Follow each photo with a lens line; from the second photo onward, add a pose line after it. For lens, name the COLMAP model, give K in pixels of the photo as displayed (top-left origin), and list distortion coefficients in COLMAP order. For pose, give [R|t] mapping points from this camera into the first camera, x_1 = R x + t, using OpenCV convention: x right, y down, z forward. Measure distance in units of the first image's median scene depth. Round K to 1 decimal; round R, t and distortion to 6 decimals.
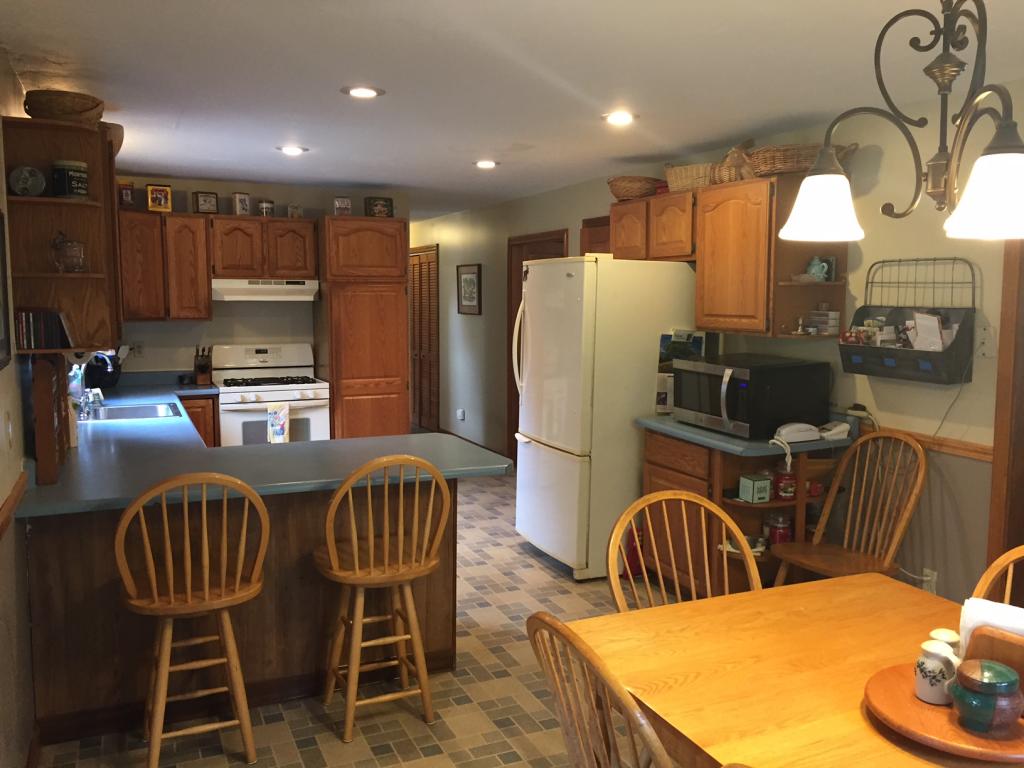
lens RADIAL K [[873.5, 0, 506.3], [0, 873.5, 385.7], [0, 0, 1]] dist [0.074124, -0.067138]
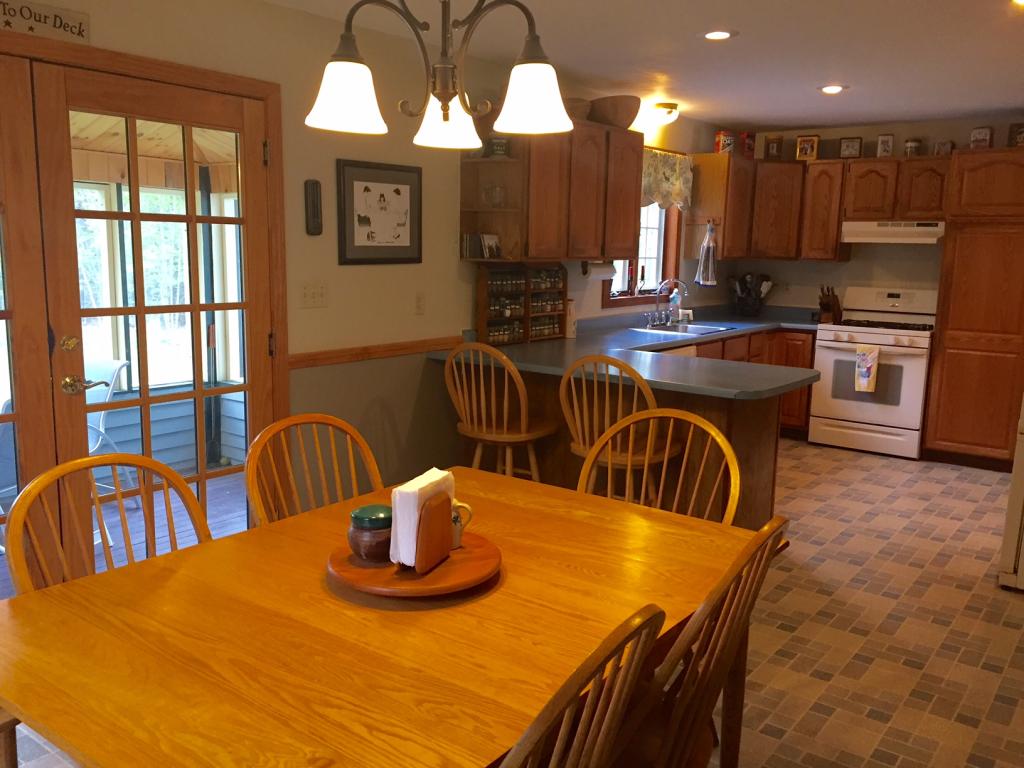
lens RADIAL K [[873.5, 0, 511.0], [0, 873.5, 385.4], [0, 0, 1]] dist [0.074124, -0.067138]
pose [[0.486124, 0.150945, -0.860755, 0.407246], [-0.115274, 0.987439, 0.108058, 0.002886], [0.866253, 0.046693, 0.497418, 0.145283]]
